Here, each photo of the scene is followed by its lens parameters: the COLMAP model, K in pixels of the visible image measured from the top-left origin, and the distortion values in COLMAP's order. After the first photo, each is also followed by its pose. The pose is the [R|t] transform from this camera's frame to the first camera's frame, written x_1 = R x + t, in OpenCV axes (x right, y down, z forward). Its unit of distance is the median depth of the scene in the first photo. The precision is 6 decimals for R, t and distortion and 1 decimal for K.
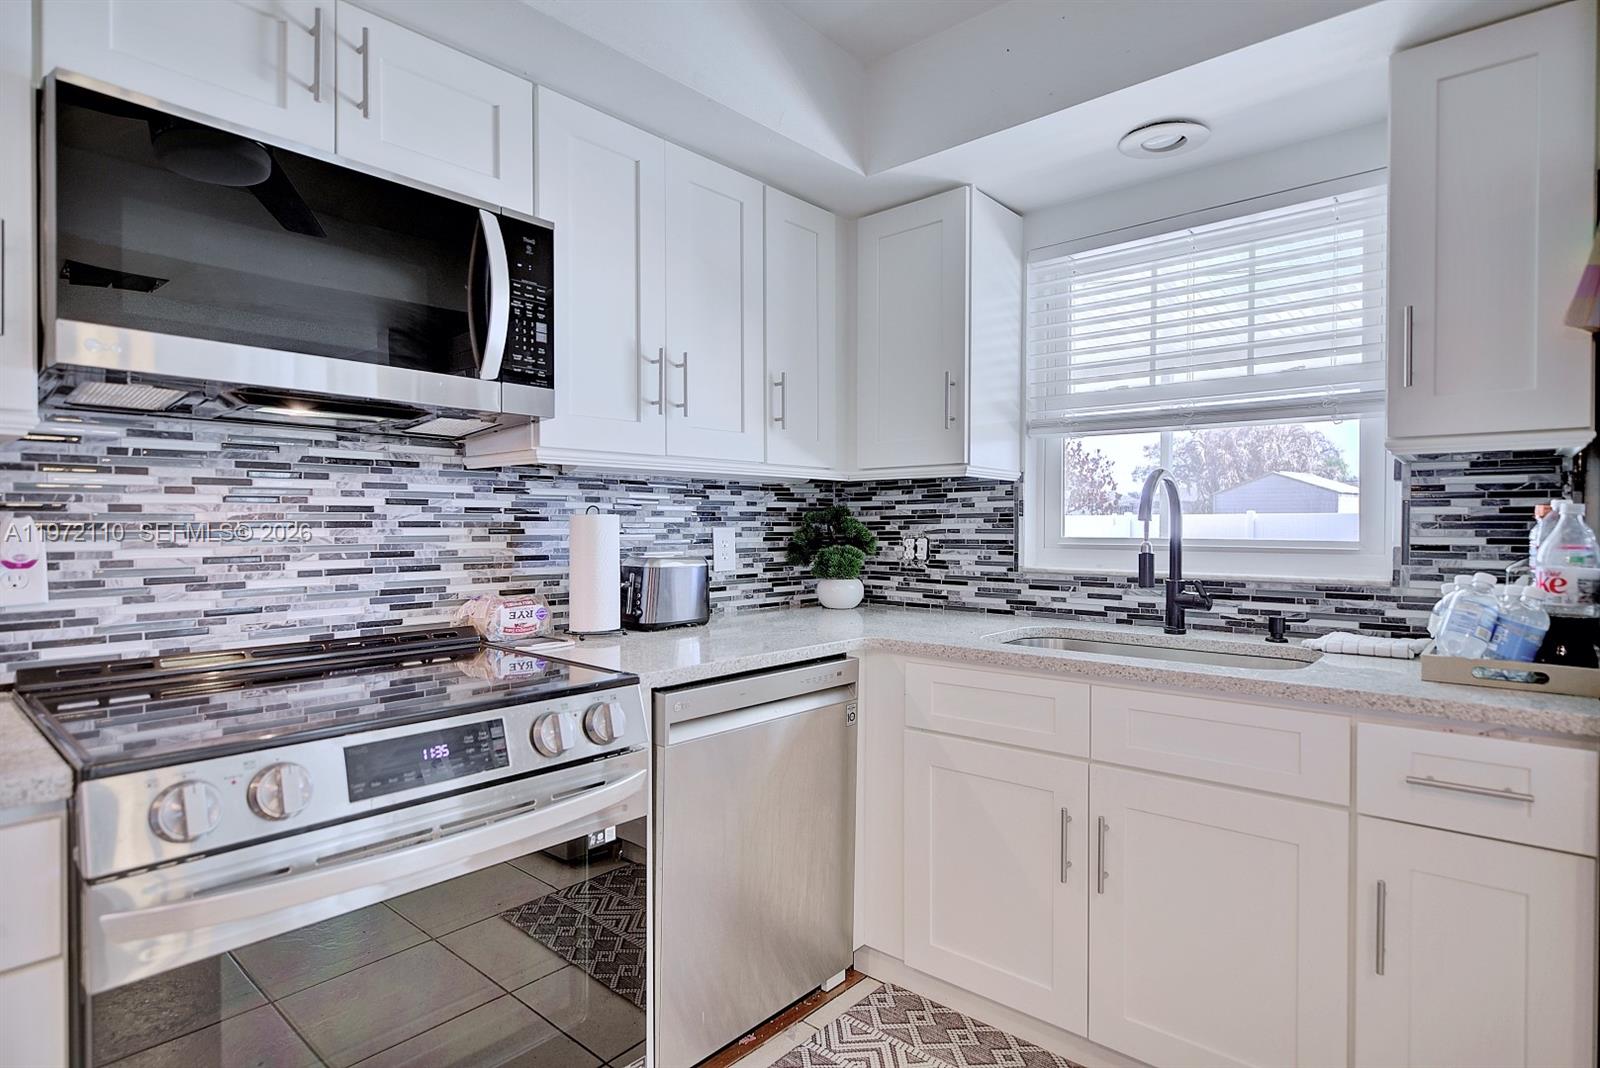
lens RADIAL K [[830.3, 0, 800.0], [0, 830.3, 534.0], [0, 0, 1]] dist [-0.000141, 0.000338]
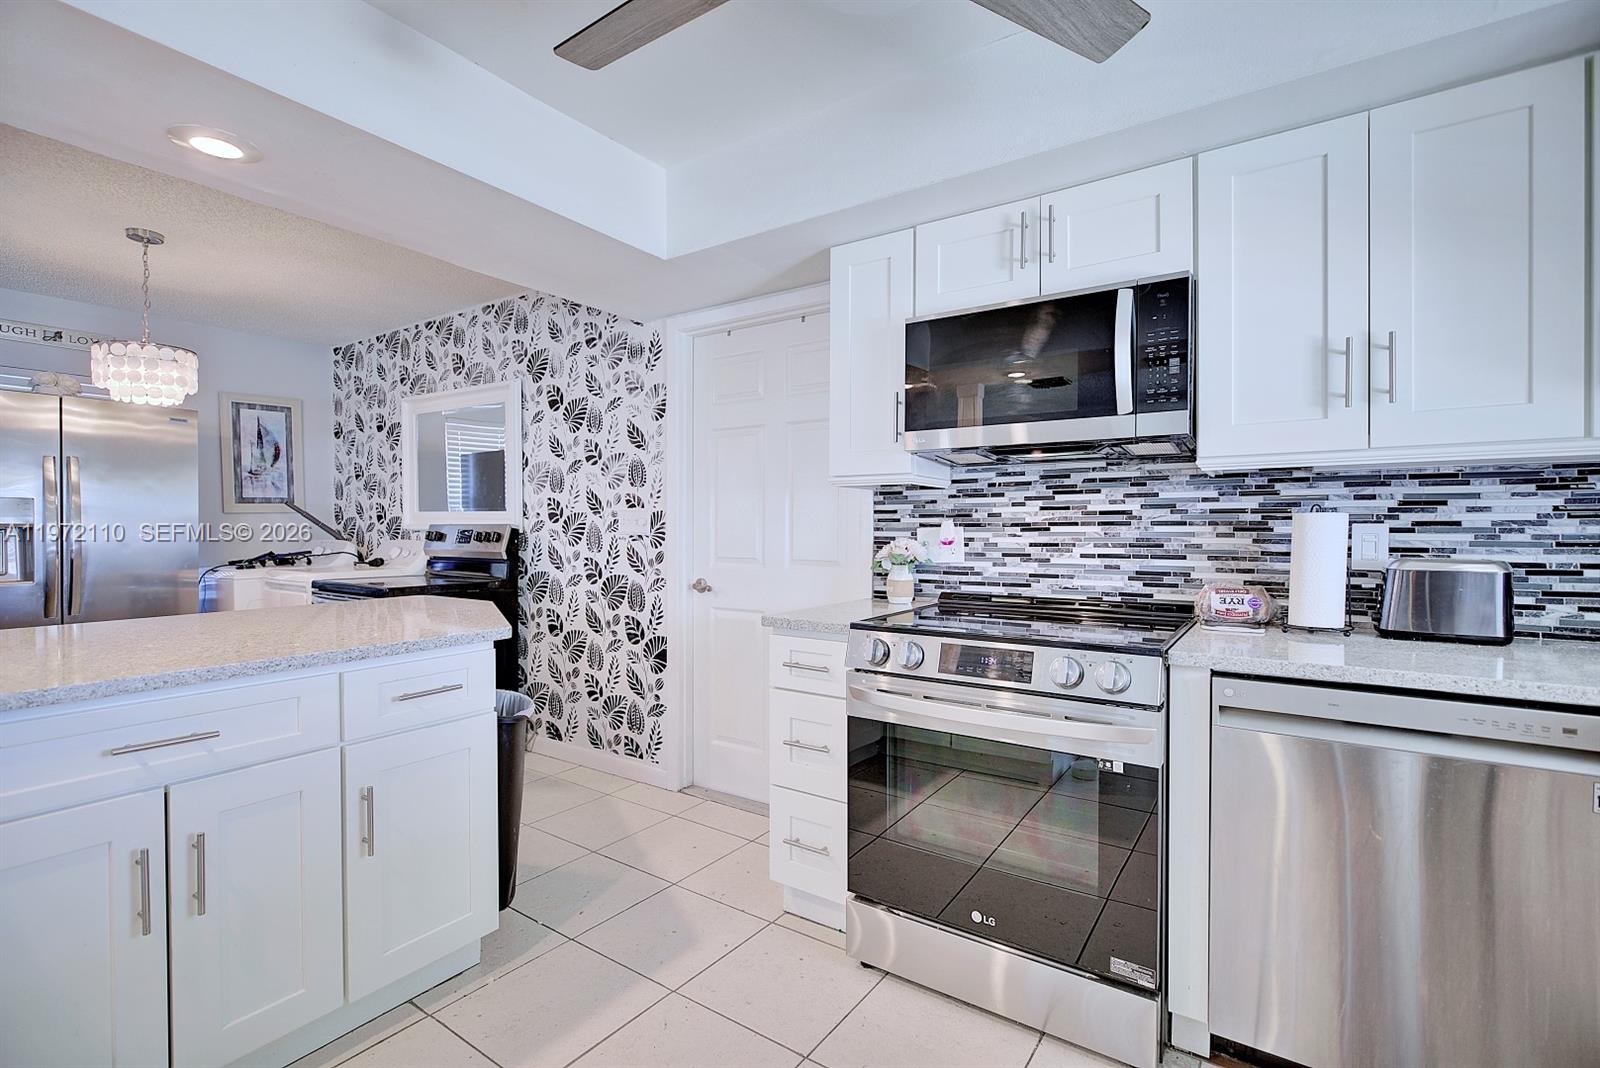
lens RADIAL K [[731.3, 0, 800.0], [0, 731.3, 534.0], [0, 0, 1]] dist [-0.003997, -0.000030]
pose [[0.122471, 0.009832, -0.992423, 0.614643], [-0.010501, 0.999908, 0.008610, 0.001492], [0.992417, 0.009367, 0.122563, 0.286942]]
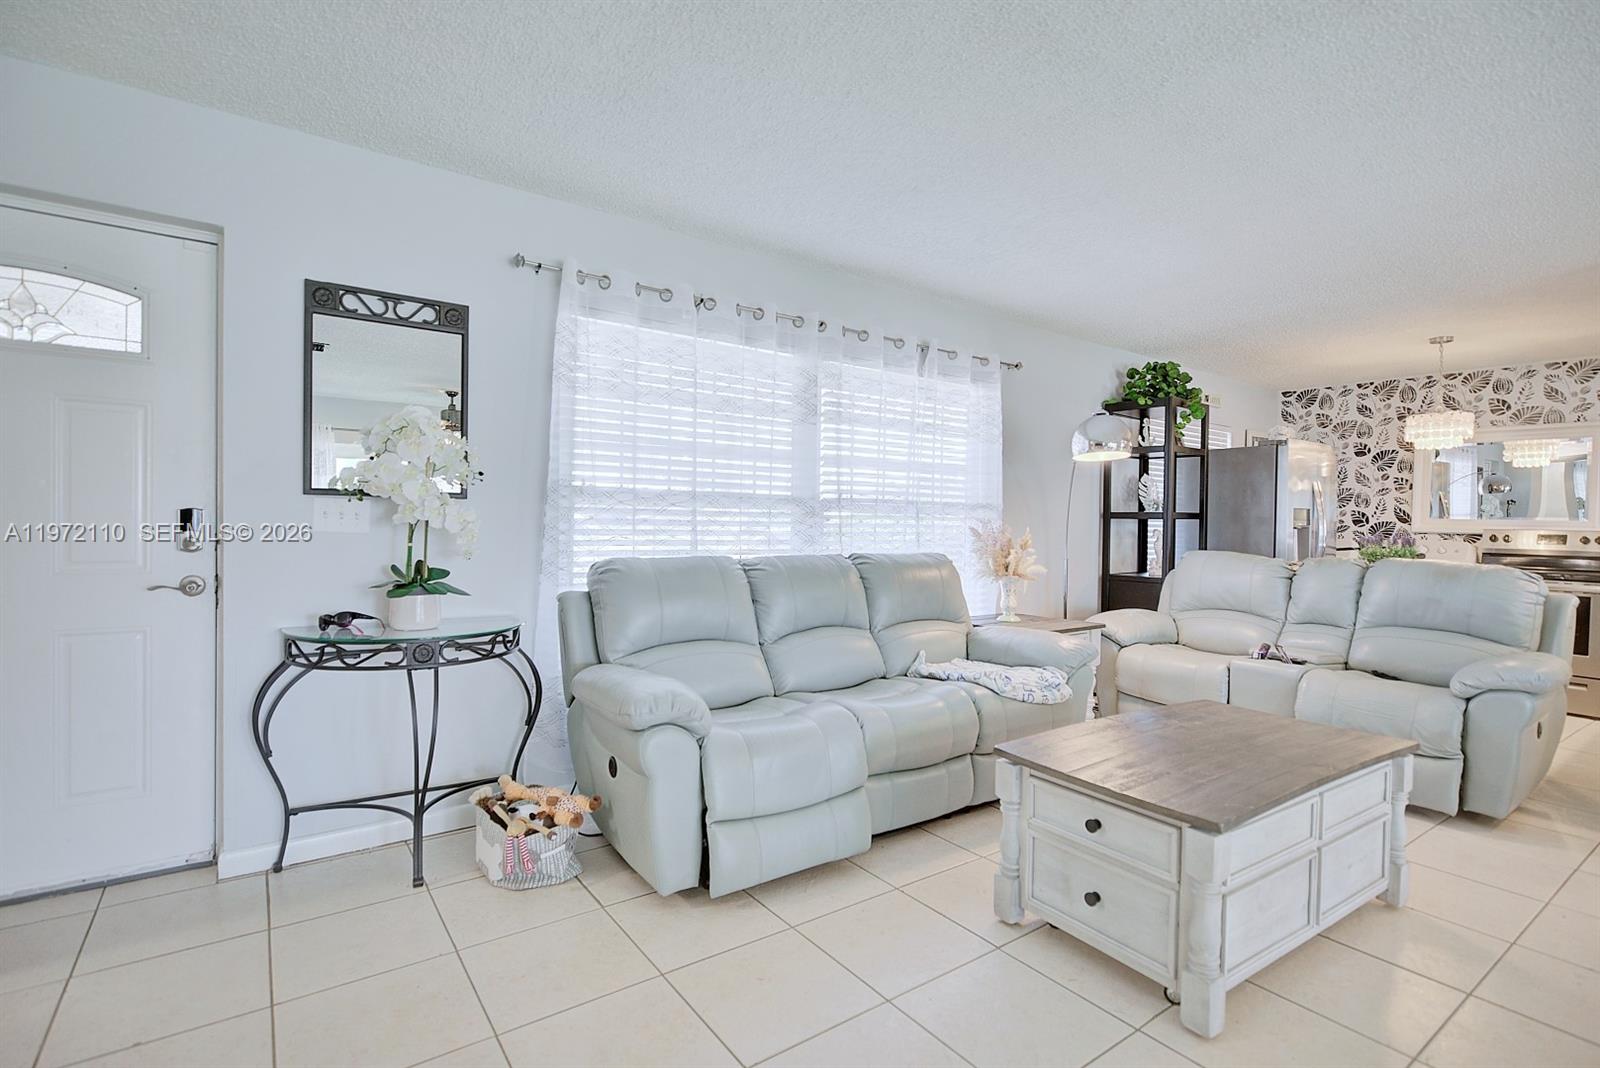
lens RADIAL K [[764.2, 0, 800.0], [0, 764.2, 534.0], [0, 0, 1]] dist [-0.001534, -0.000298]
pose [[-0.219088, 0.013099, -0.975617, 1.873605], [-0.029697, 0.999357, 0.020087, 0.042151], [0.975253, 0.033374, -0.218558, -2.565236]]
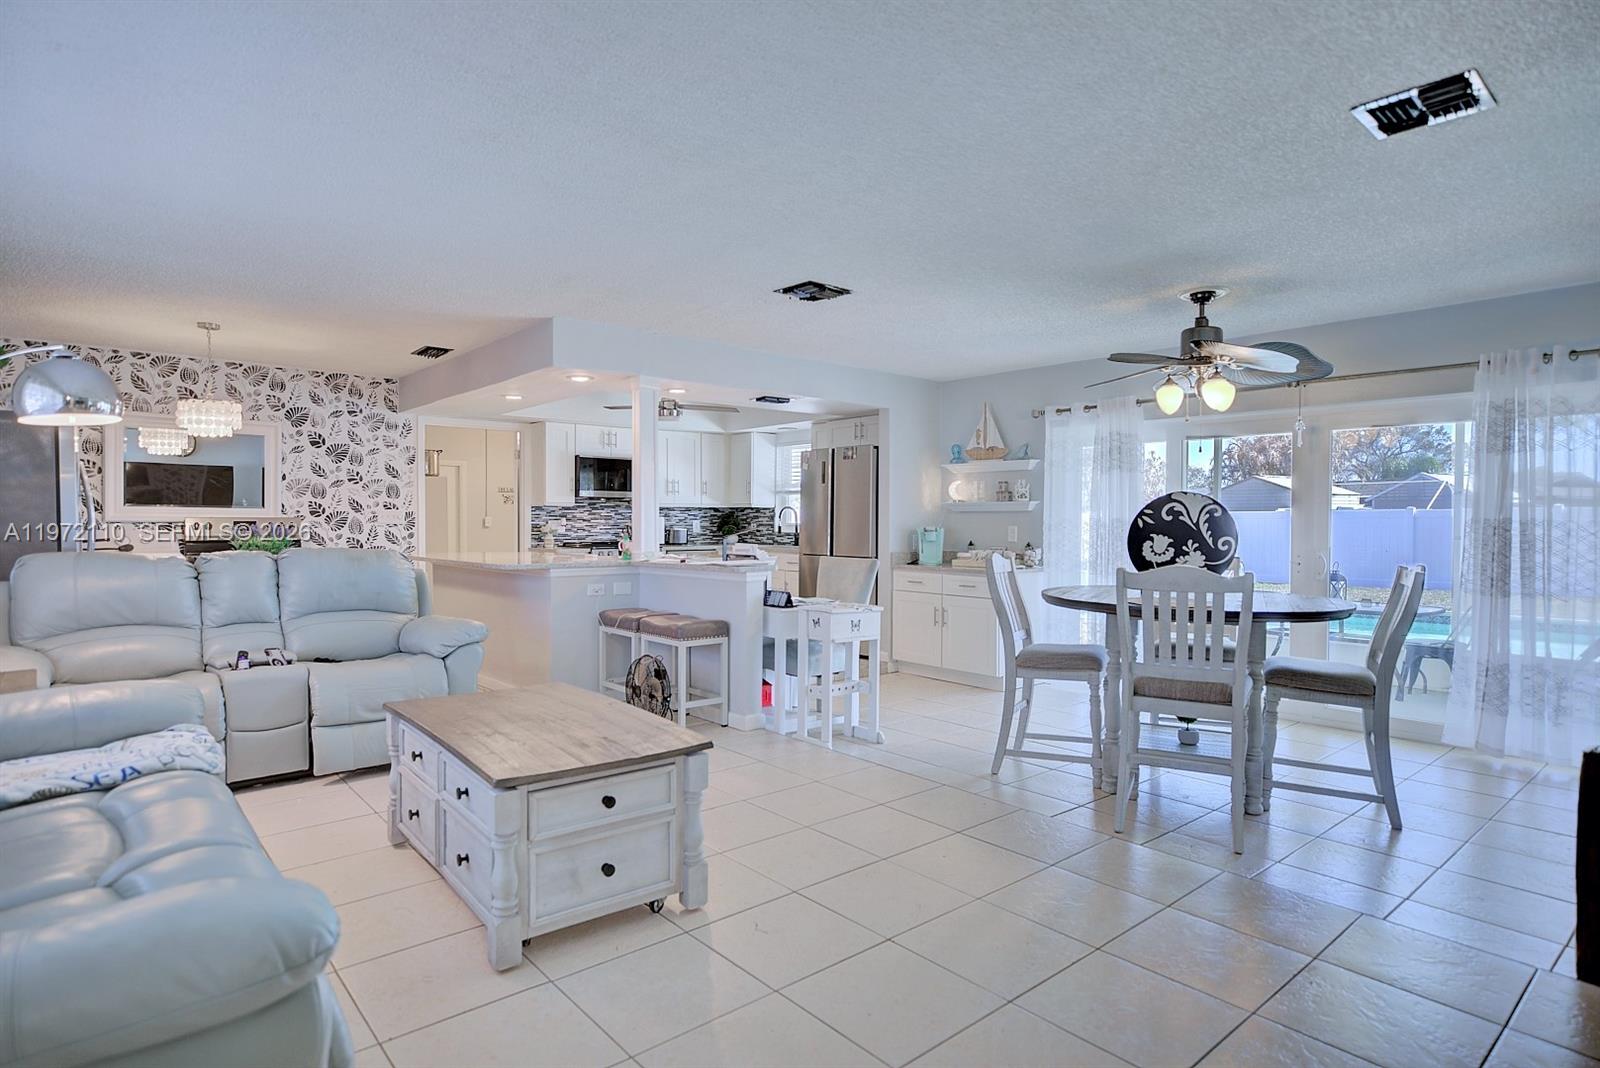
lens RADIAL K [[862.7, 0, 800.0], [0, 862.7, 534.0], [0, 0, 1]] dist [0.000325, 0.000229]
pose [[0.990506, 0.003486, -0.137422, 1.199347], [-0.002975, 0.999988, 0.003925, 0.049471], [0.137434, -0.003479, 0.990505, -3.647439]]
